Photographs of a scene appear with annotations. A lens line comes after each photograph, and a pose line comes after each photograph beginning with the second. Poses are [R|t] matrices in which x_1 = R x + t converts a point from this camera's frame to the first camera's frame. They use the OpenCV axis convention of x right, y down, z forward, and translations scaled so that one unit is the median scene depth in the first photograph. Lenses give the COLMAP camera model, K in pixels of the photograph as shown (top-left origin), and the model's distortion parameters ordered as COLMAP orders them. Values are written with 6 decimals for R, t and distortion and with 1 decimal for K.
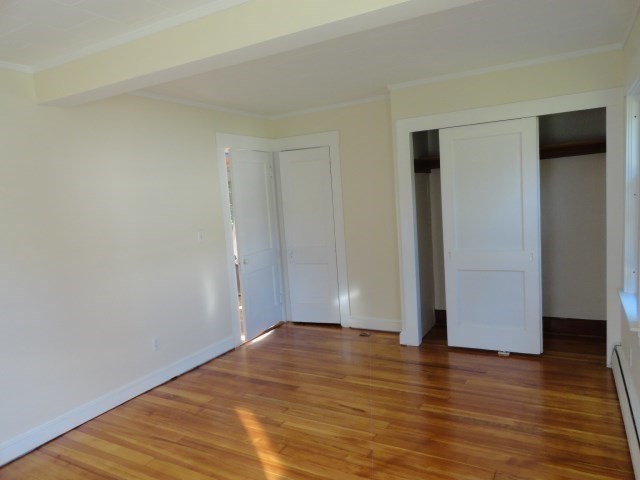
lens RADIAL K [[443.8, 0, 319.2], [0, 443.8, 239.2], [0, 0, 1]] dist [-0.003500, 0.001948]
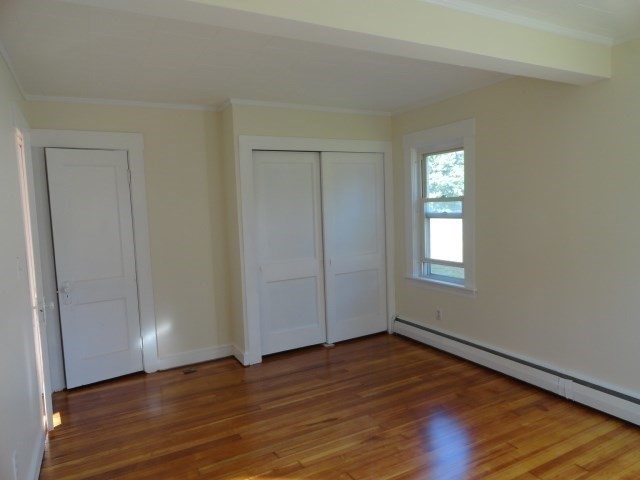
lens RADIAL K [[443.8, 0, 318.9], [0, 443.8, 240.9], [0, 0, 1]] dist [-0.003500, 0.001948]
pose [[0.525778, -0.020866, 0.850366, -0.689624], [0.089998, 0.995453, -0.031219, 0.014637], [-0.845848, 0.092945, 0.525265, 0.422627]]
